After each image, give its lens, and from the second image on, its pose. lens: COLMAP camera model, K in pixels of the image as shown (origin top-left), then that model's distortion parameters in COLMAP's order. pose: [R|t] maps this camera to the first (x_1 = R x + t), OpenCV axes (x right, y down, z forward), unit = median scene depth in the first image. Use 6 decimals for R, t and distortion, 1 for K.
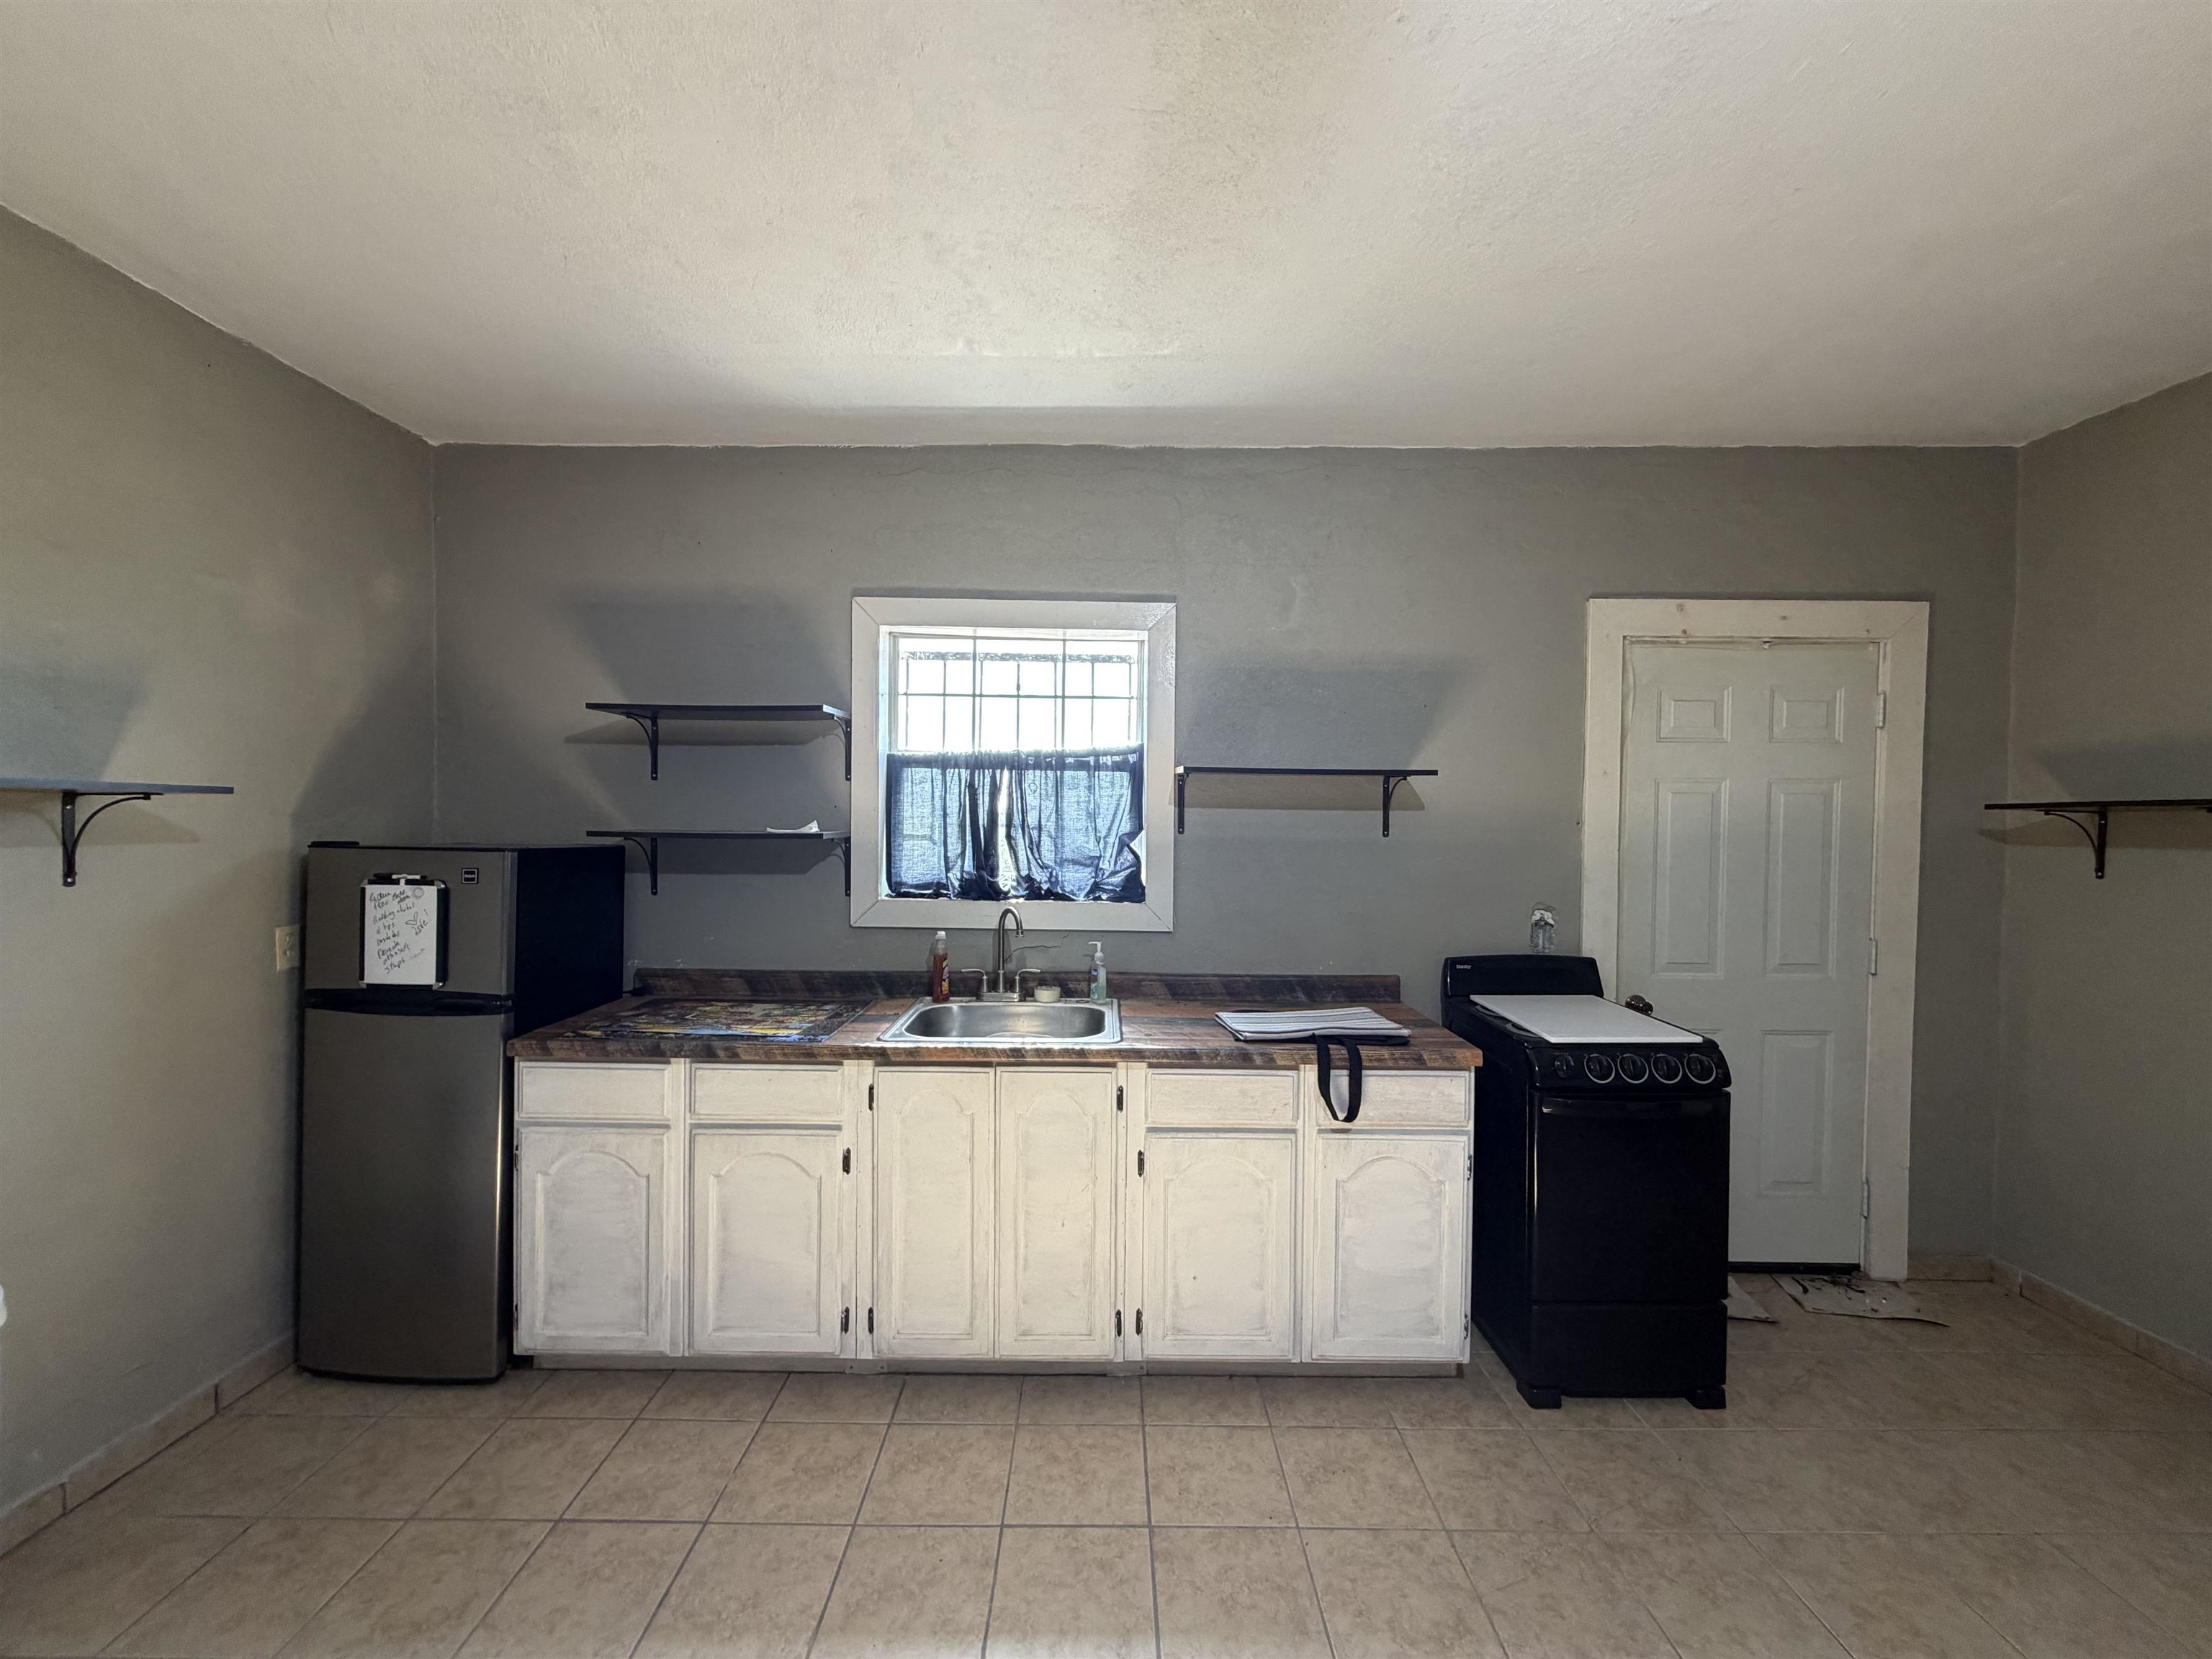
lens RADIAL K [[880.7, 0, 1101.4], [0, 880.7, 832.8], [0, 0, 1]] dist [0.000739, -0.000465]
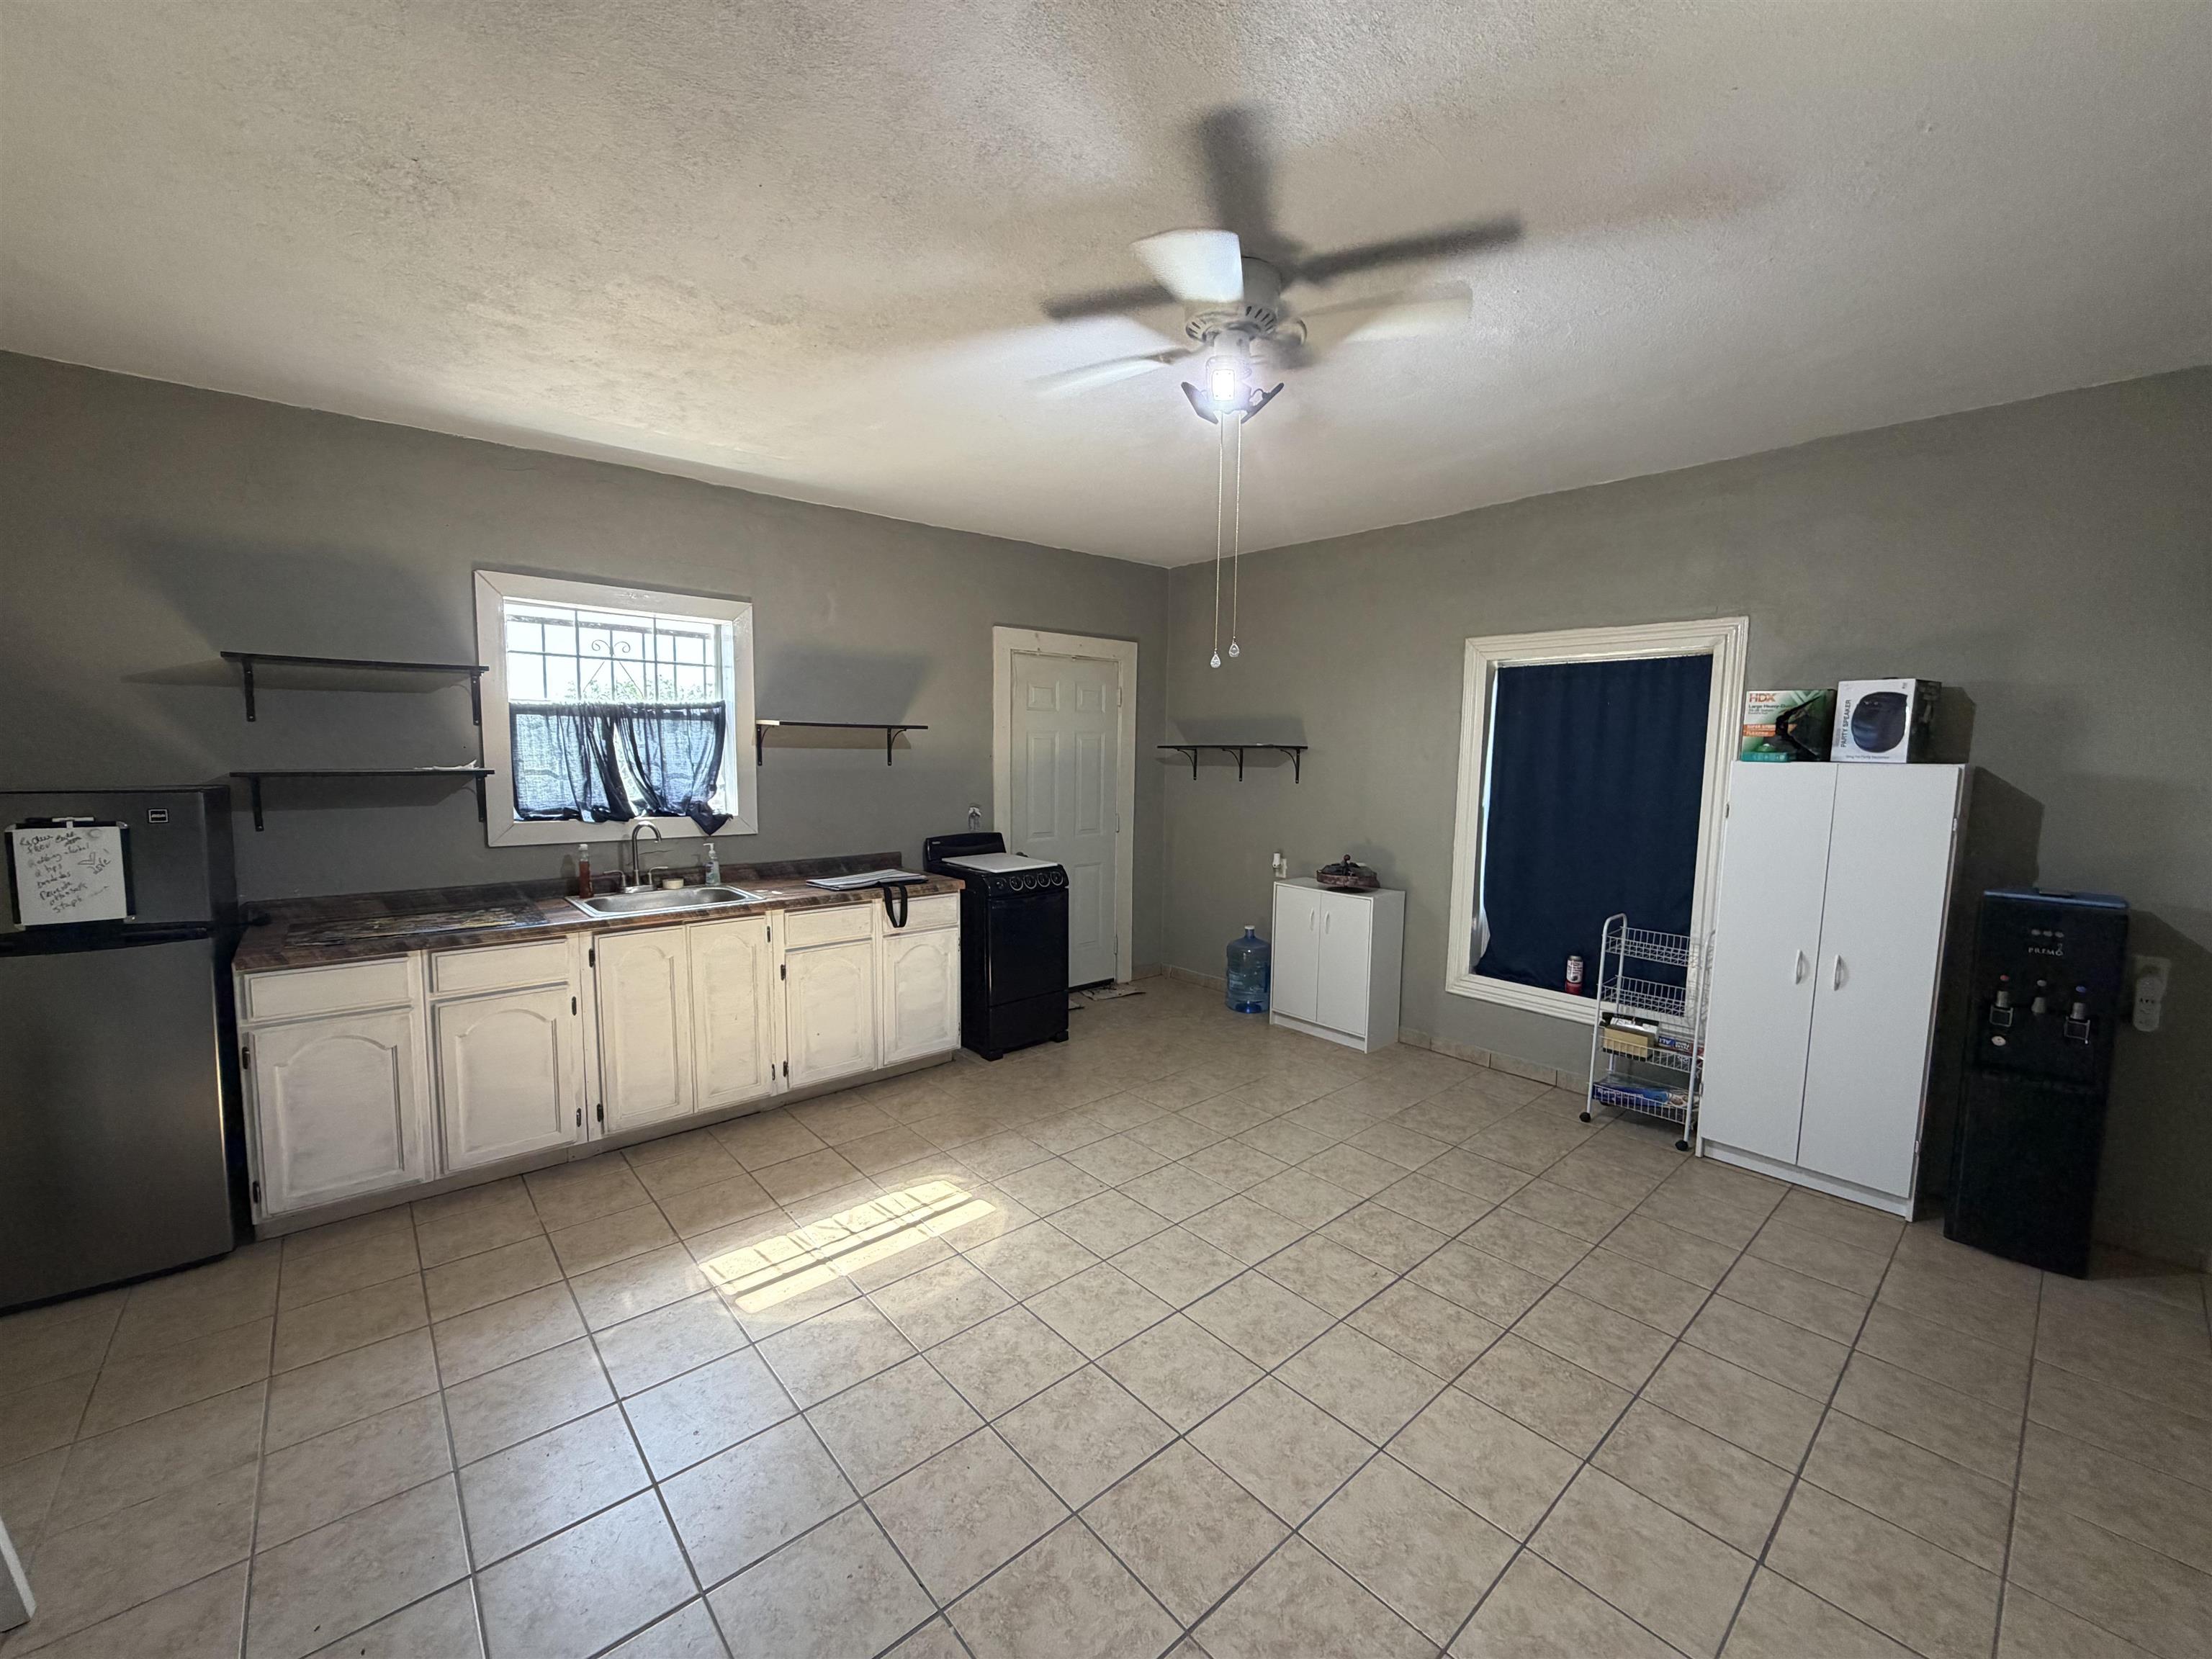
lens RADIAL K [[880.7, 0, 1101.4], [0, 880.7, 832.8], [0, 0, 1]] dist [0.000739, -0.000465]
pose [[0.755085, -0.064958, 0.652402, -0.449061], [0.008542, 0.995970, 0.089279, -0.013795], [-0.655572, -0.061841, 0.752596, -0.471327]]
